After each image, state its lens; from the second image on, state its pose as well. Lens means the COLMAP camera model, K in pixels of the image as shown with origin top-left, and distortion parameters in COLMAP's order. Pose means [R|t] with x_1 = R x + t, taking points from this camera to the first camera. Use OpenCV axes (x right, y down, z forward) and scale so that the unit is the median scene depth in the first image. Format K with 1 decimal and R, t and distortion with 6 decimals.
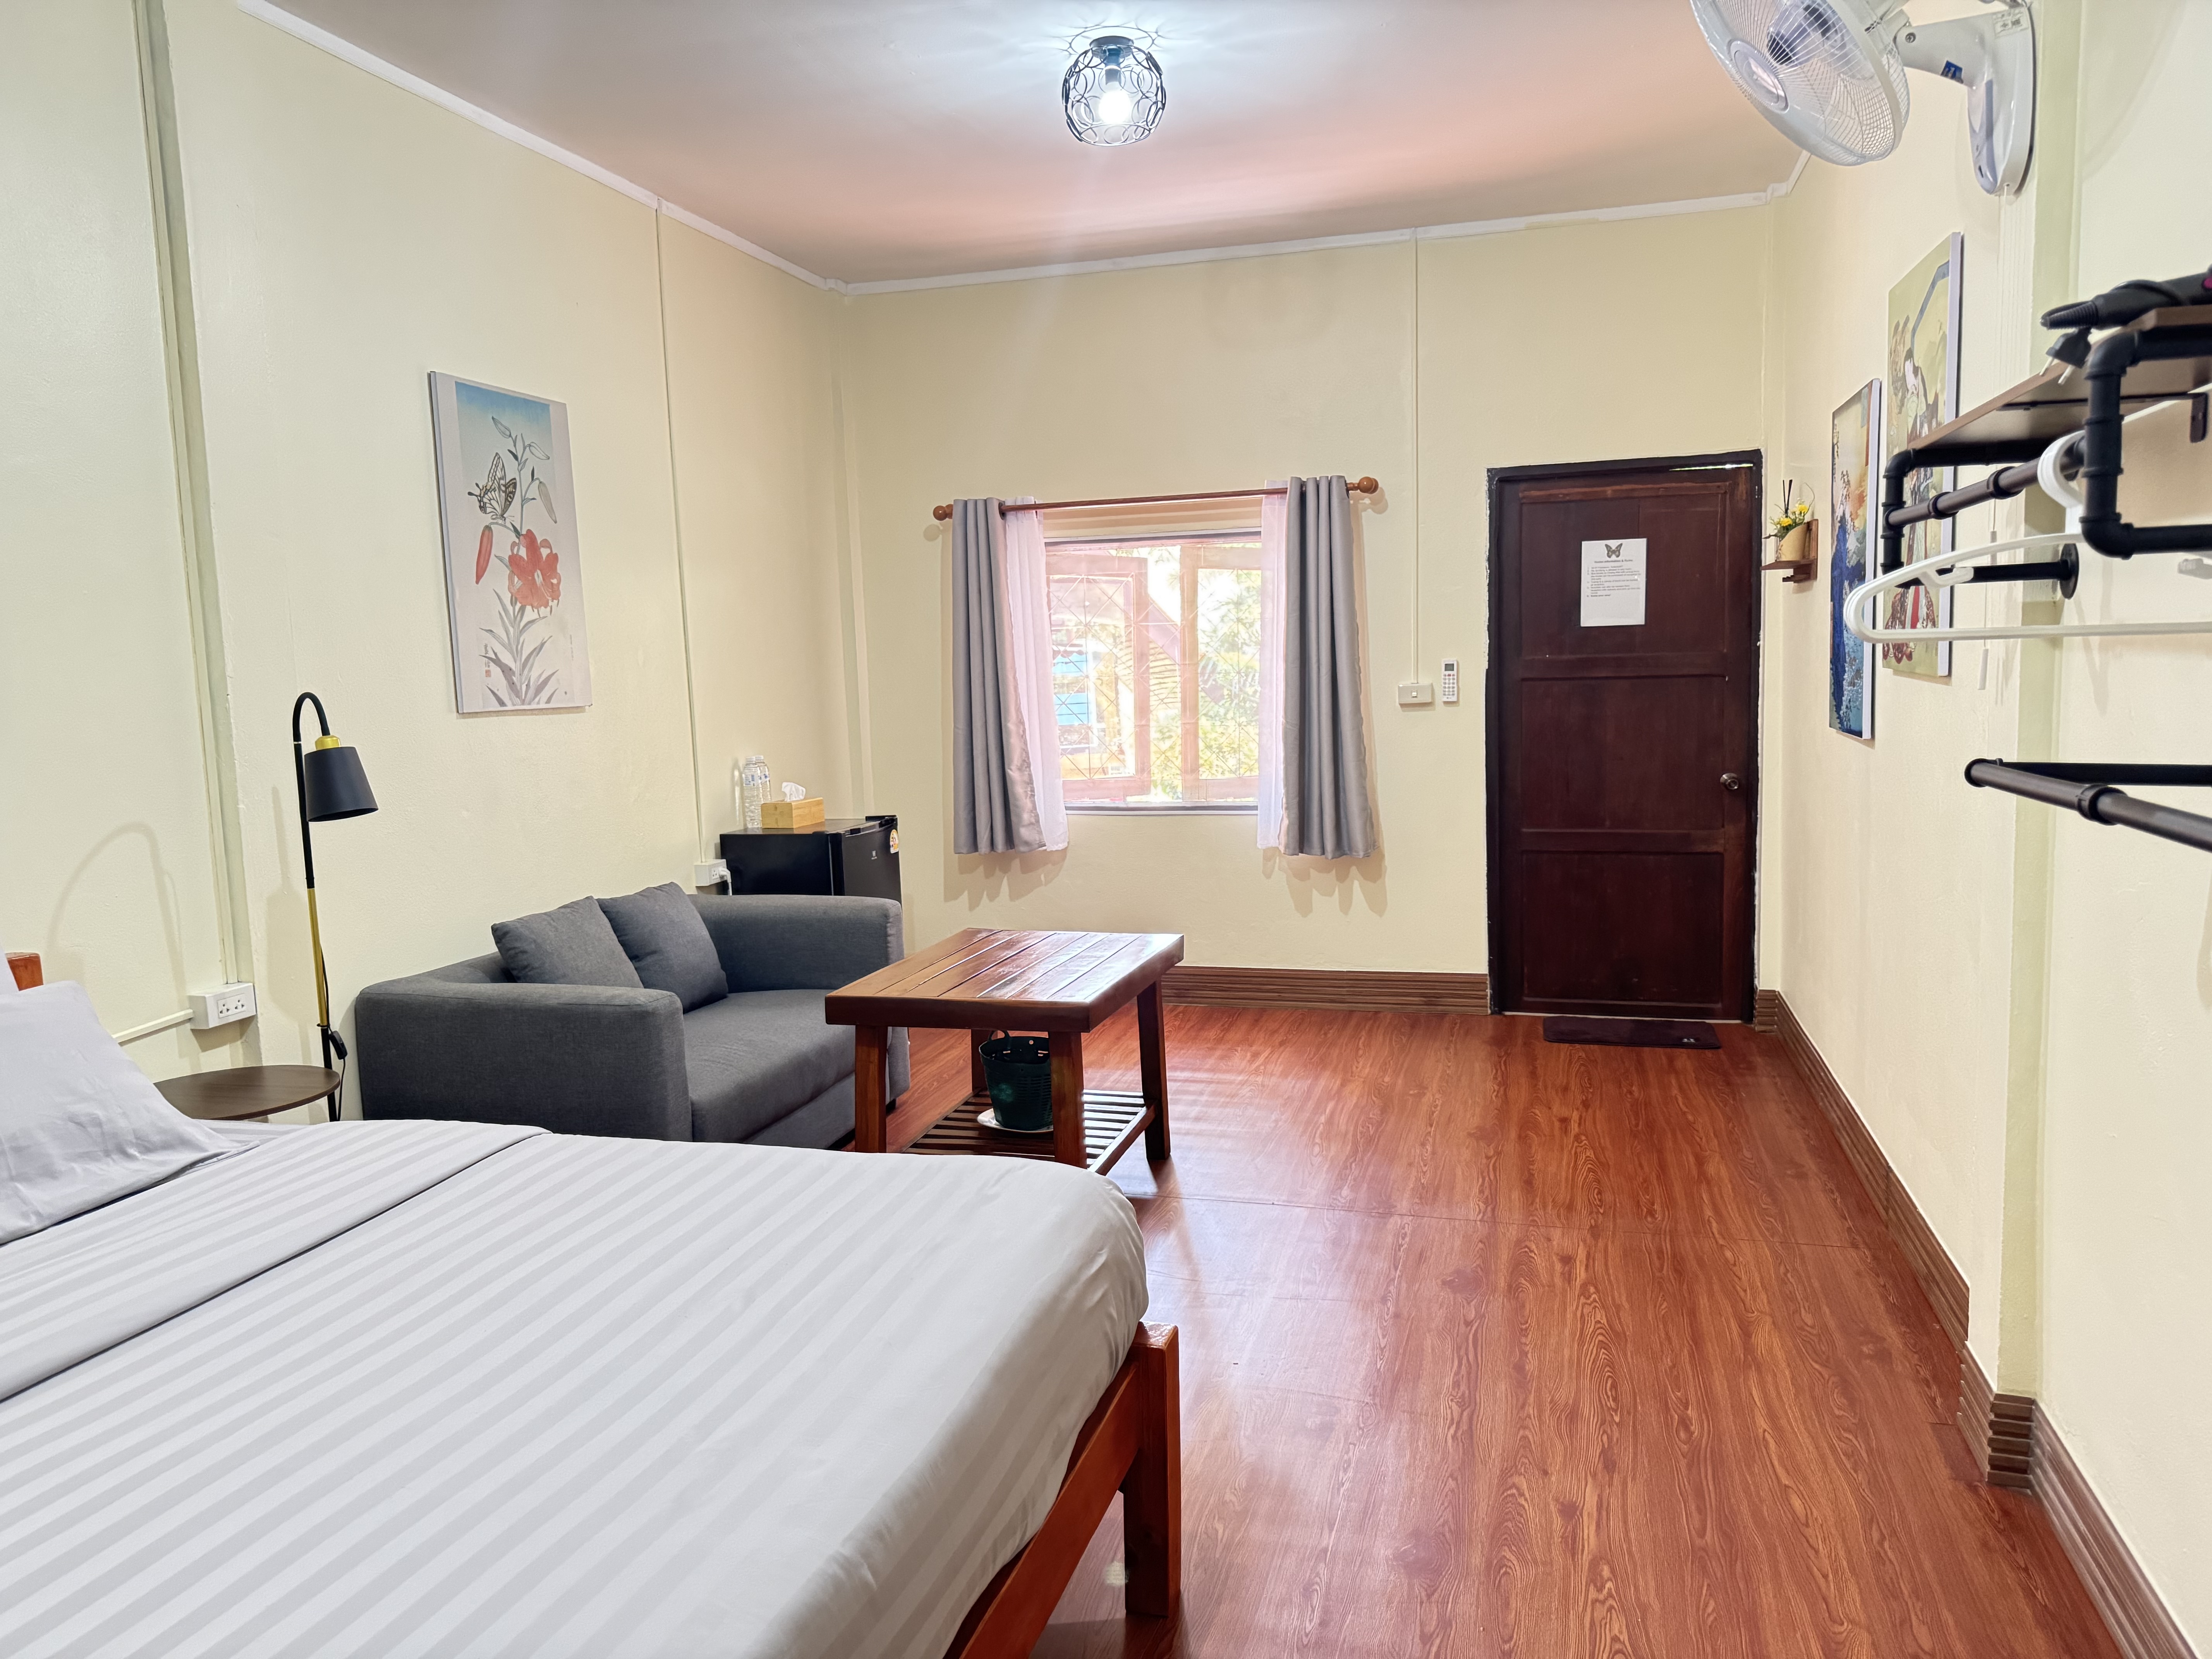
lens RADIAL K [[1563.2, 0, 1108.6], [0, 1563.2, 831.5], [0, 0, 1]] dist [0.050378, -0.058611]
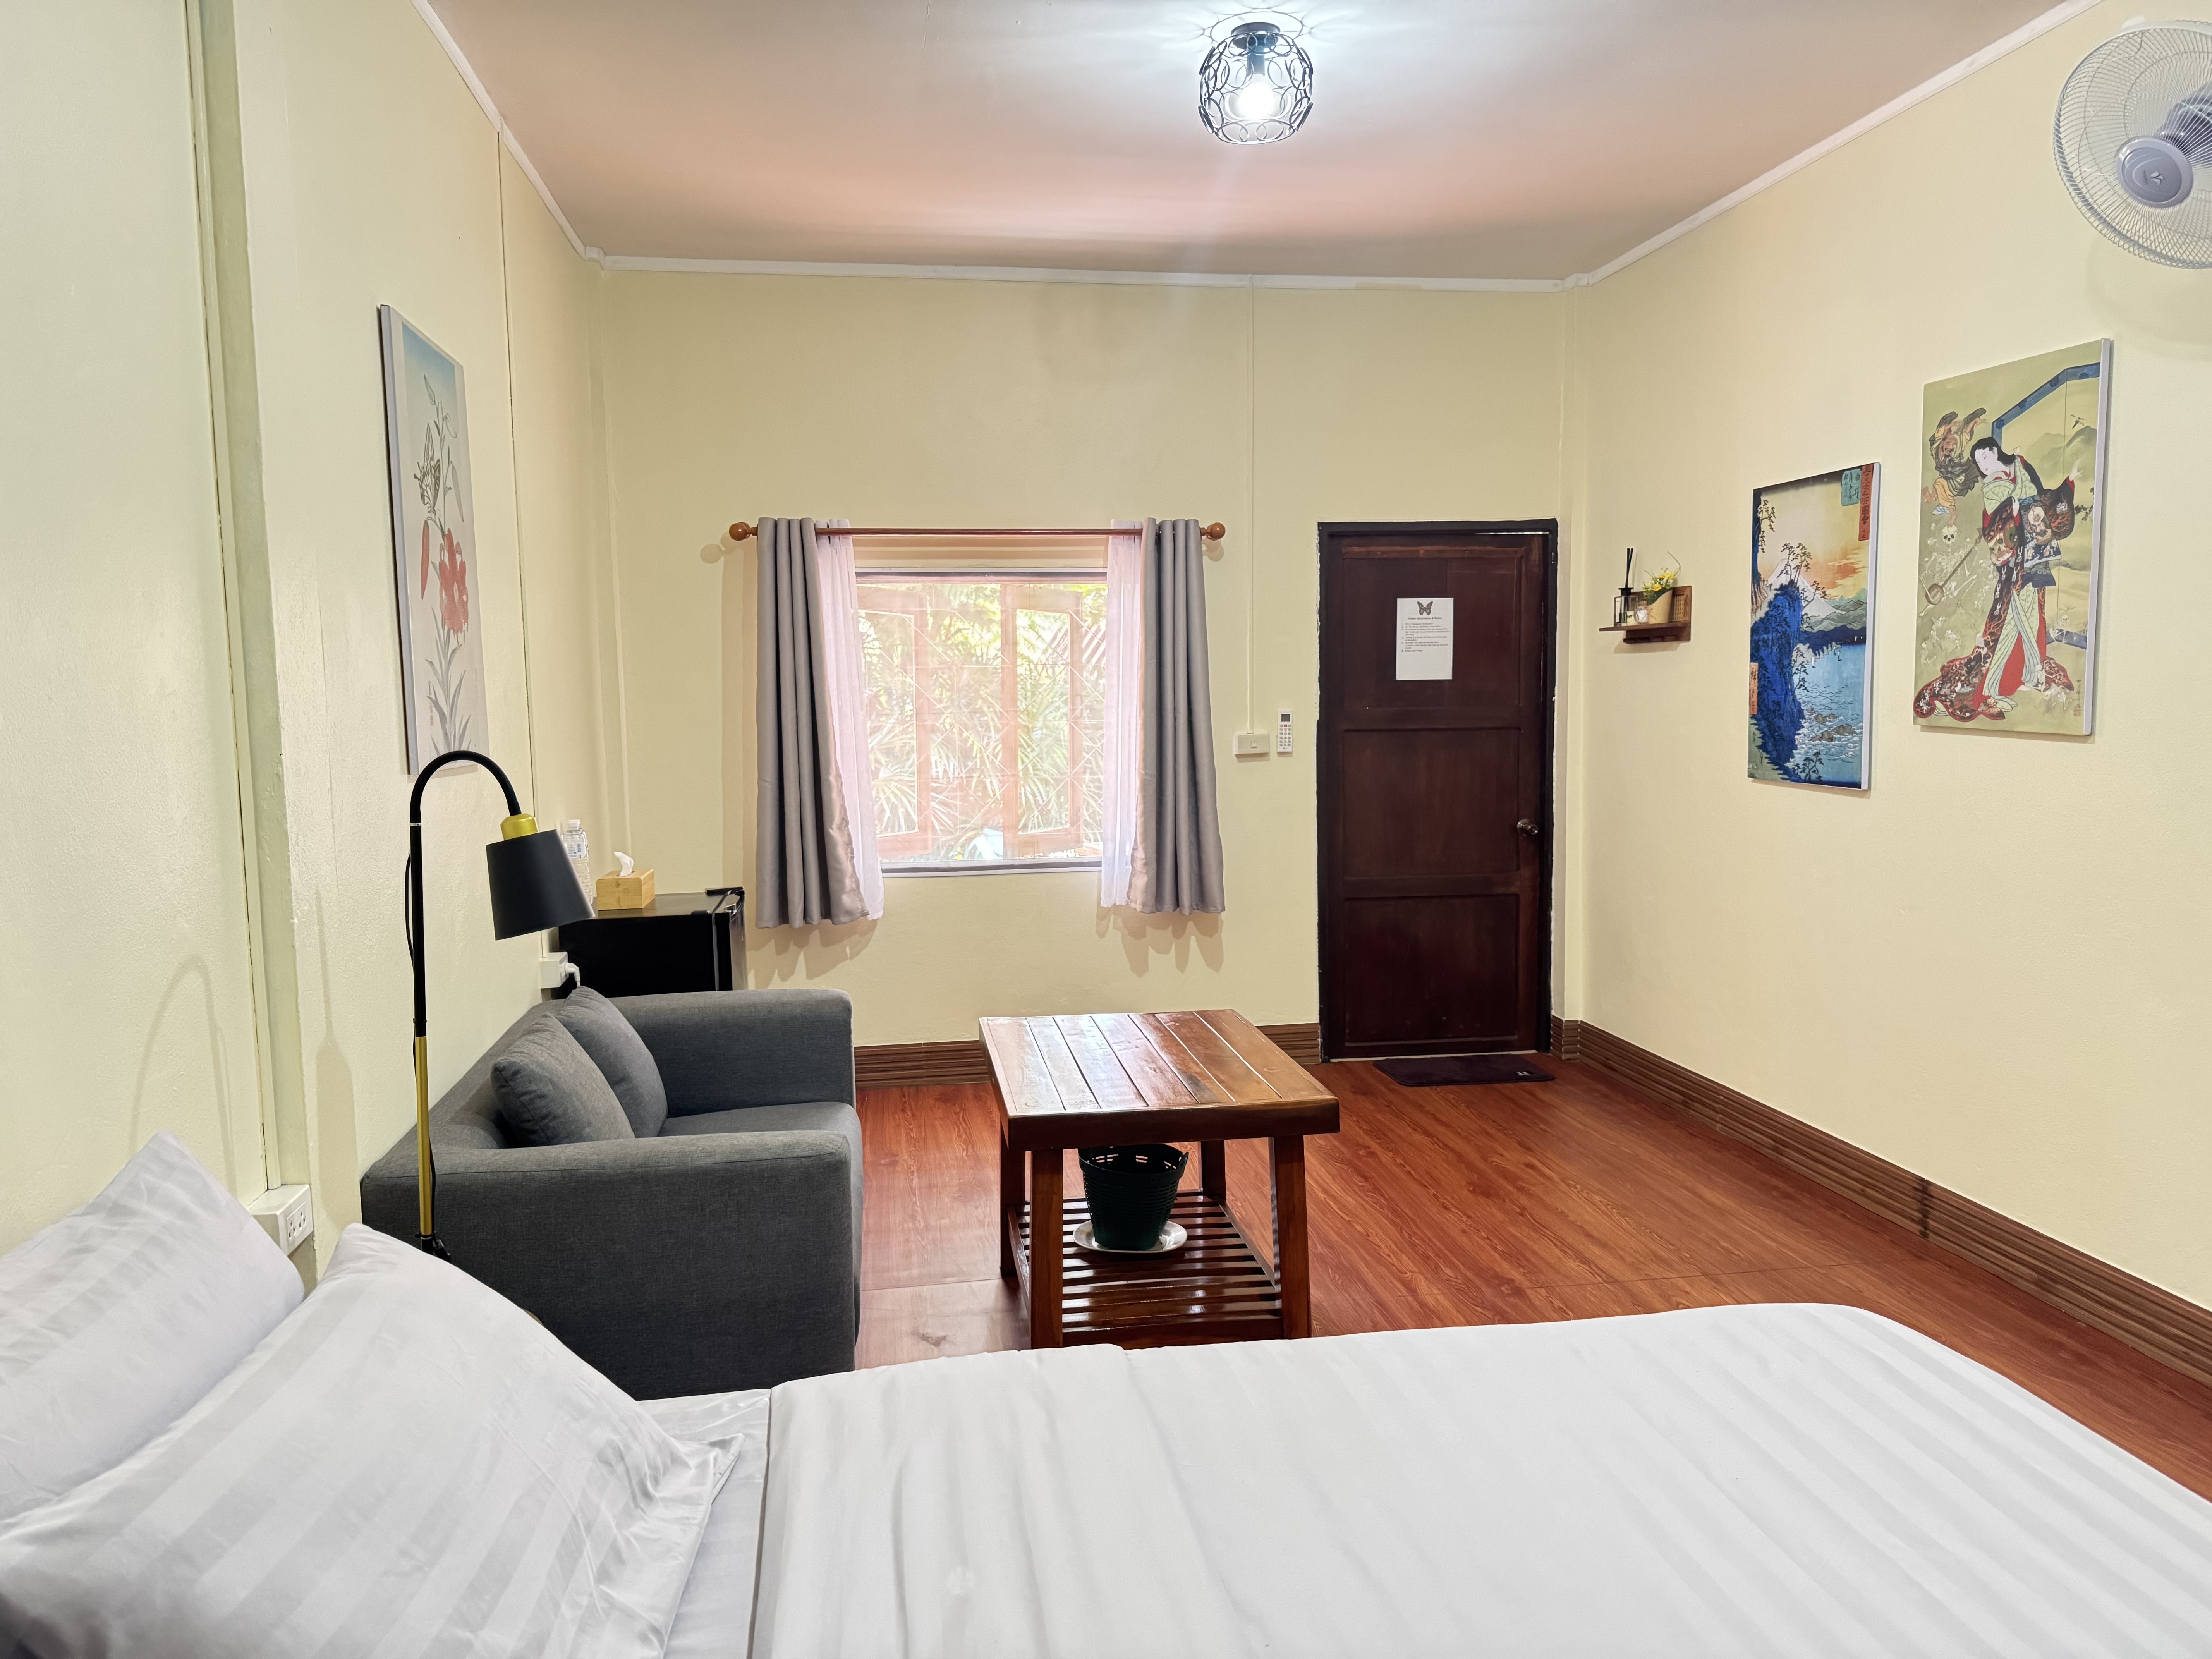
lens RADIAL K [[1563.2, 0, 1108.8], [0, 1563.2, 833.1], [0, 0, 1]] dist [0.050378, -0.058611]
pose [[0.912480, -0.022466, 0.408504, -0.296084], [0.033135, 0.999269, -0.019057, -0.016609], [-0.407777, 0.030925, 0.912558, 0.144003]]
